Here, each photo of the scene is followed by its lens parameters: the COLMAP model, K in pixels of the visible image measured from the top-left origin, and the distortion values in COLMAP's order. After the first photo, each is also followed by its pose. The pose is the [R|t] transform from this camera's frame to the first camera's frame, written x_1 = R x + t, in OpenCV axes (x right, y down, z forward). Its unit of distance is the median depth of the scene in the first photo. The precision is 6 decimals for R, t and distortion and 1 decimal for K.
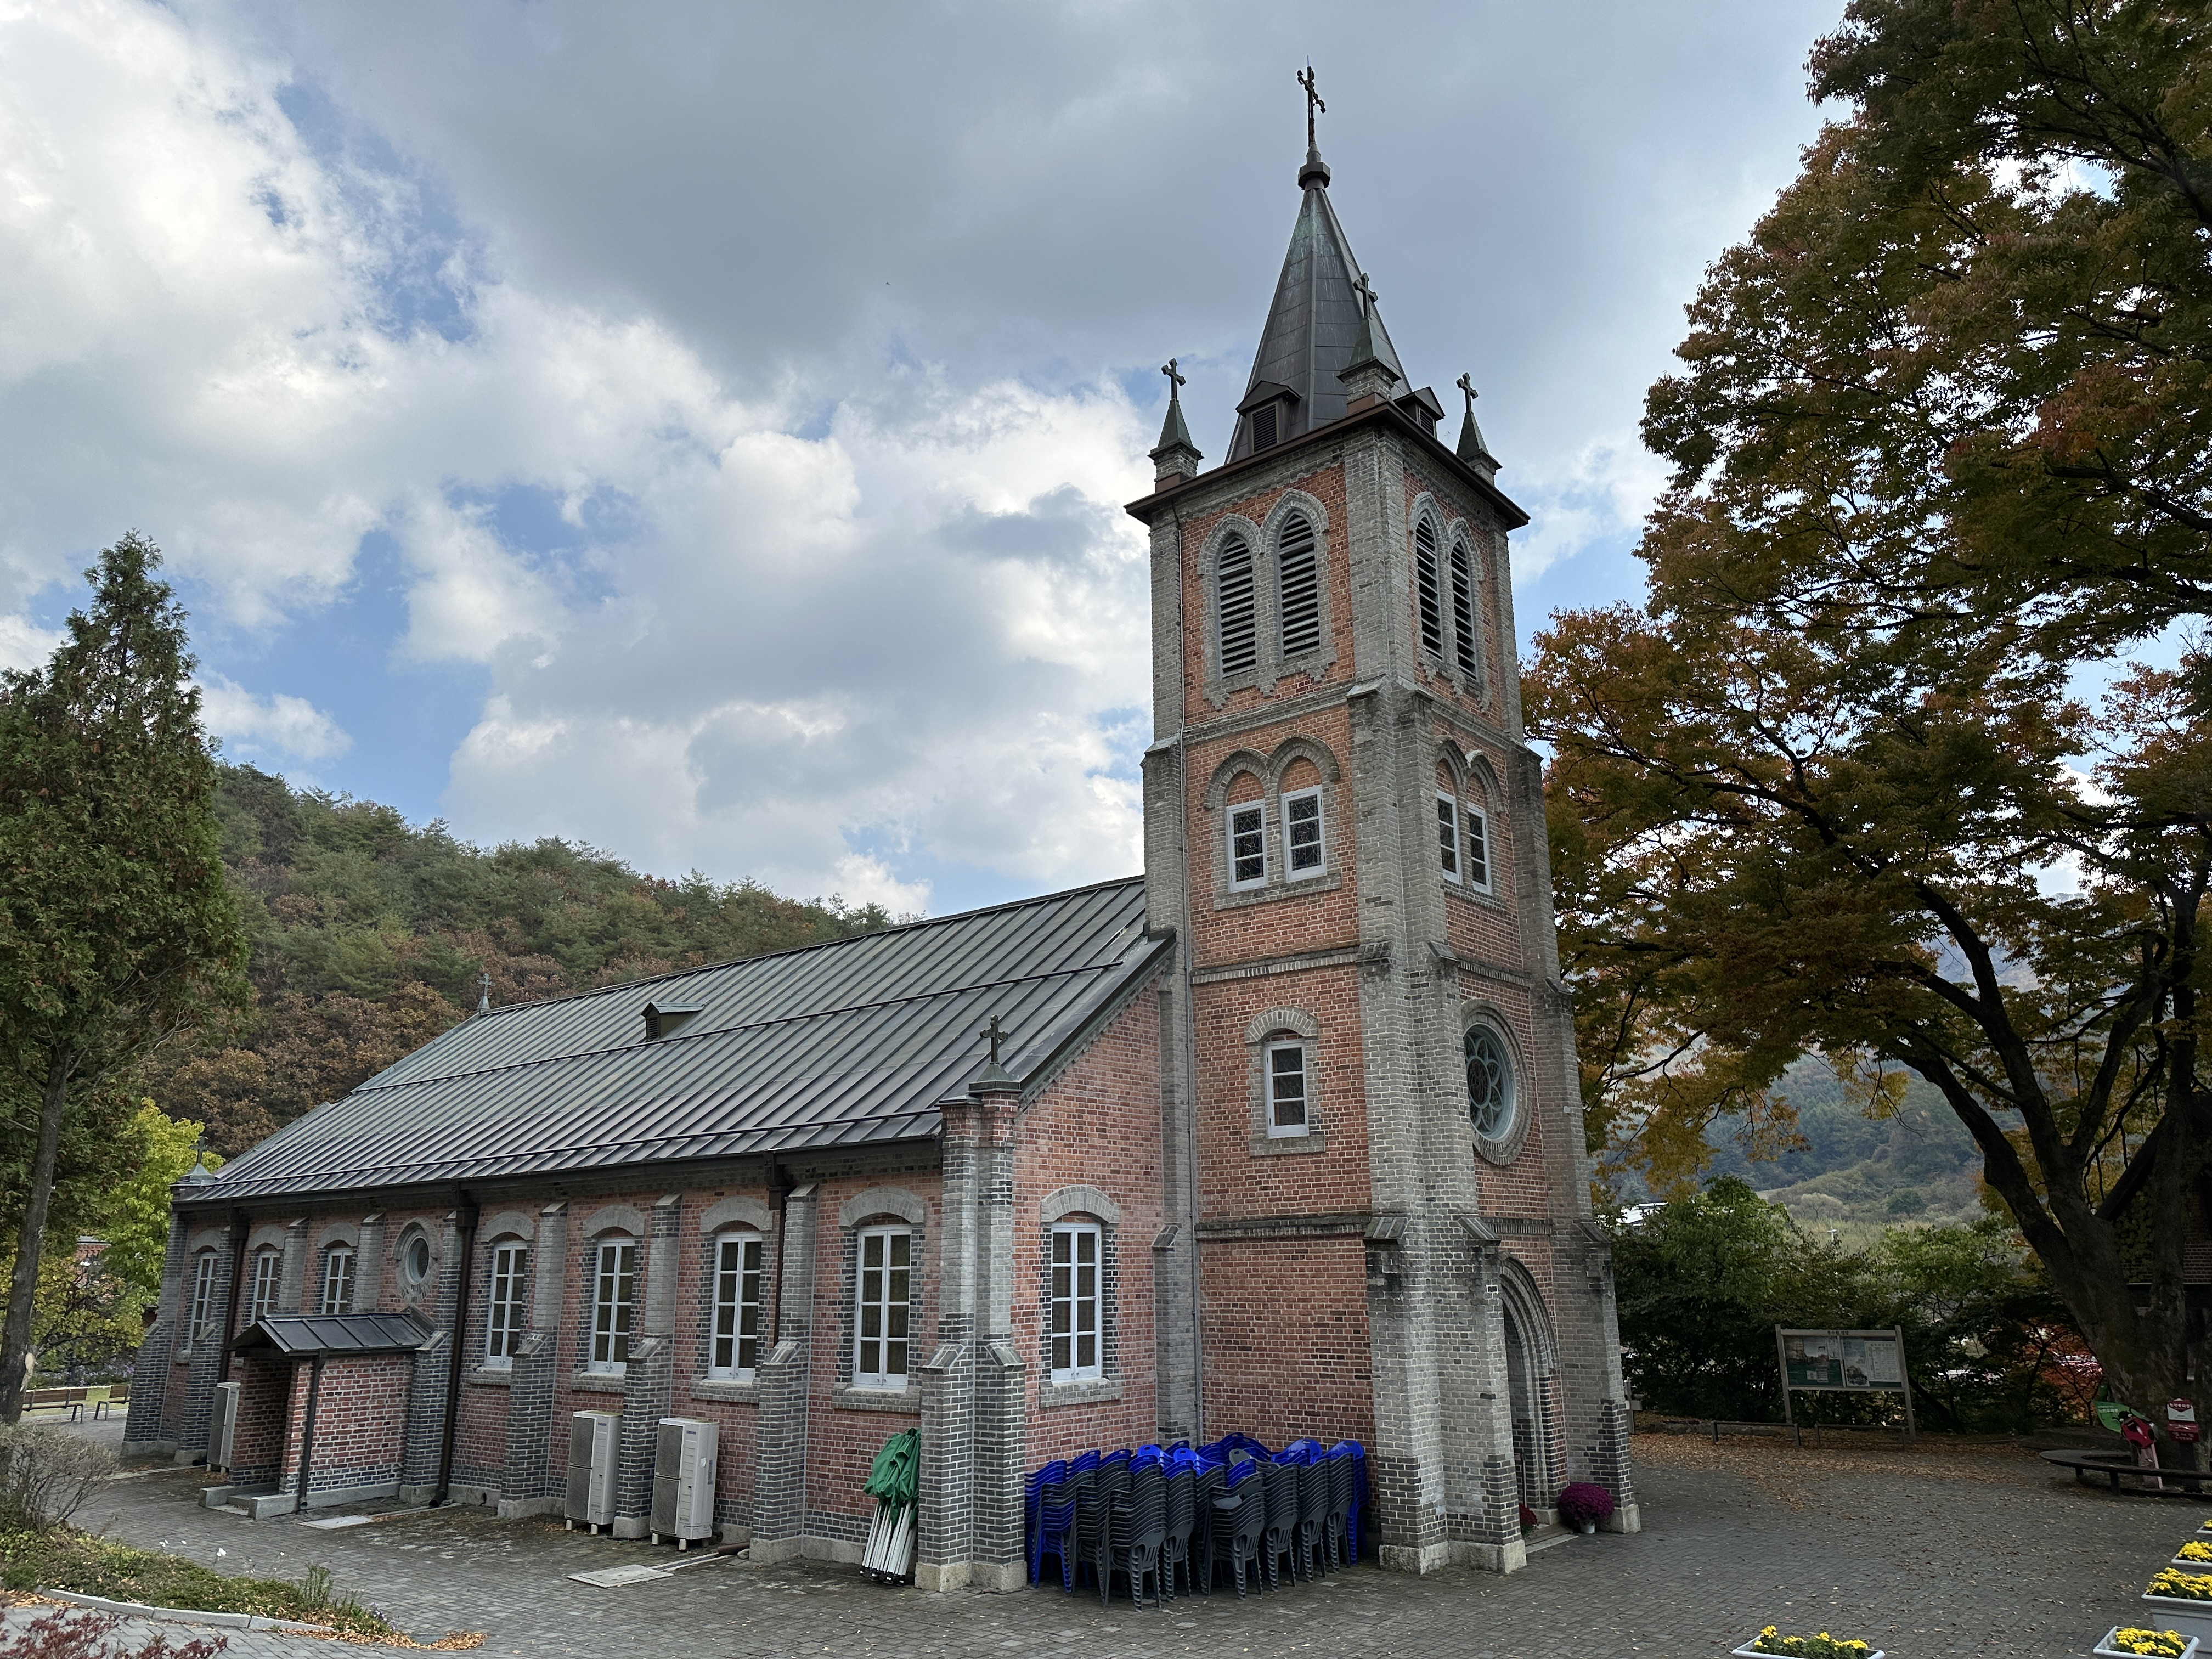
lens RADIAL K [[1539.7, 0, 1106.0], [0, 1539.7, 829.5], [0, 0, 1]] dist [0.133244, -0.180533]
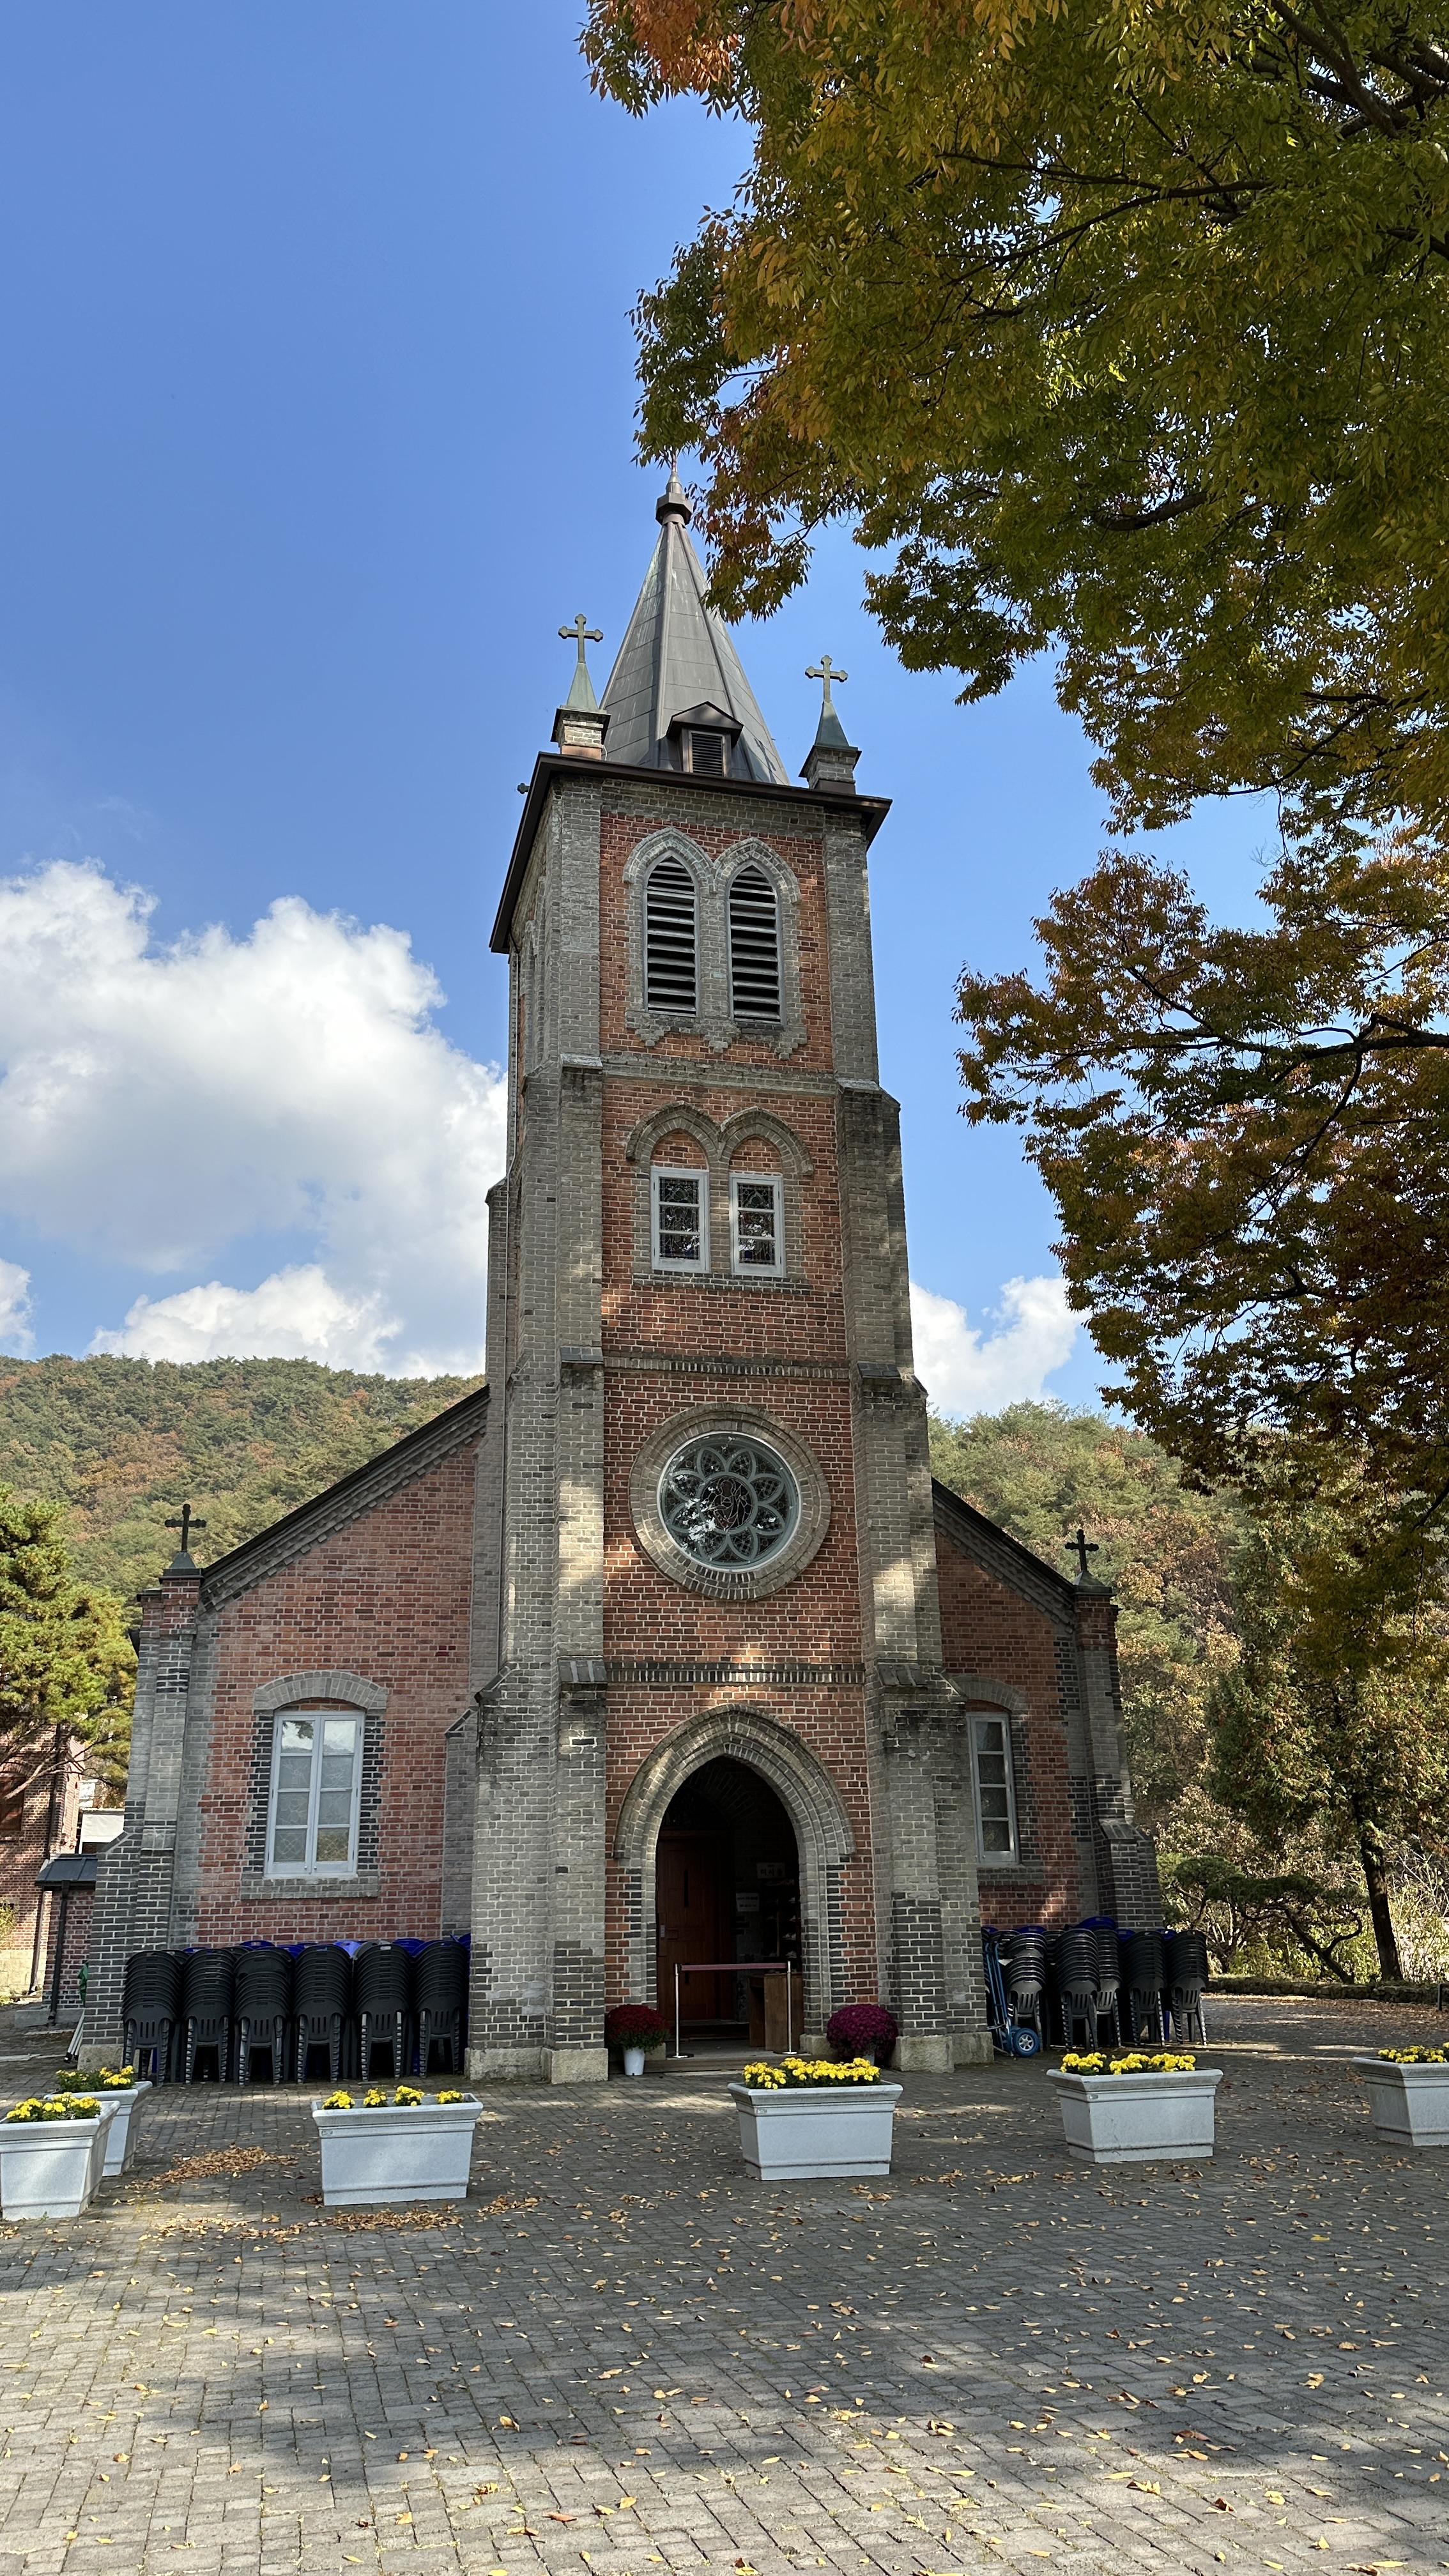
lens RADIAL K [[1794.2, 0, 724.5], [0, 1794.2, 1288.0], [0, 0, 1]] dist [0.088190, -0.000319]
pose [[0.795568, -0.202222, -0.571119, 0.788072], [0.171473, 0.979265, -0.107877, 0.149435], [0.581092, -0.012108, 0.813748, 0.227759]]
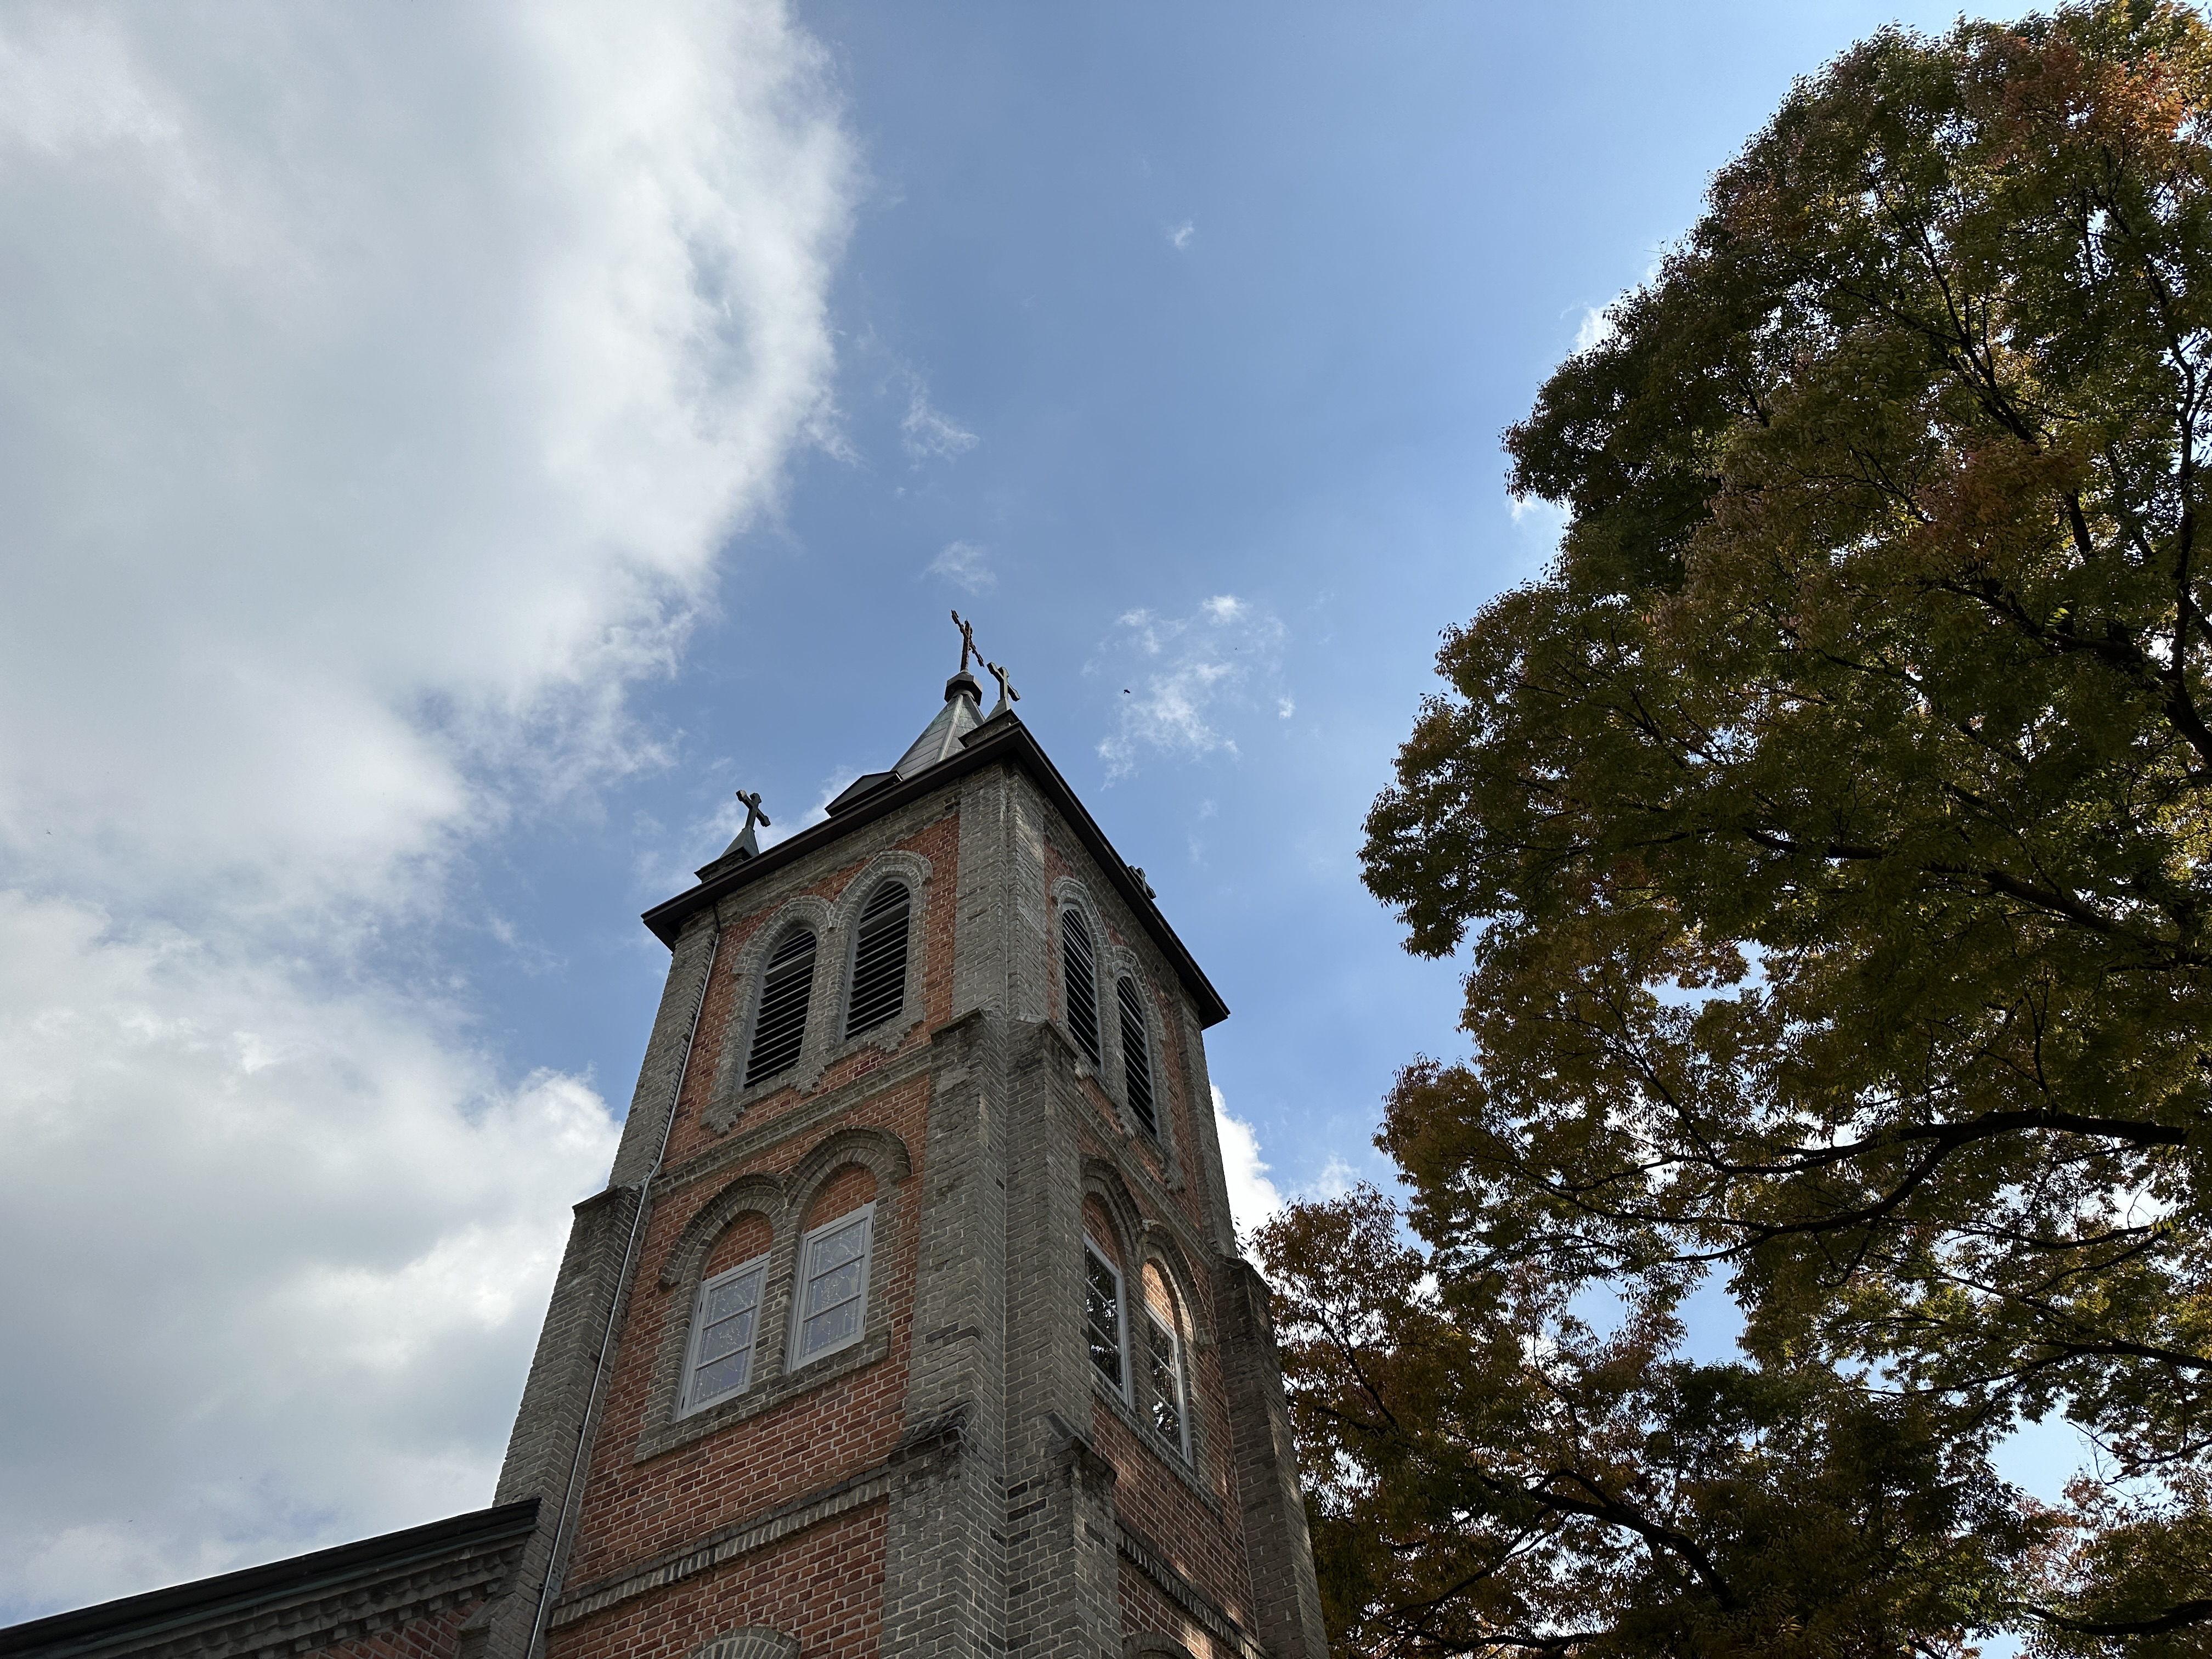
lens RADIAL K [[1539.7, 0, 1106.0], [0, 1539.7, 829.5], [0, 0, 1]] dist [0.133244, -0.180533]
pose [[0.985057, 0.108657, 0.133627, 0.130224], [-0.000724, 0.778477, -0.627673, 0.209402], [-0.172226, 0.618197, 0.766923, 0.482026]]
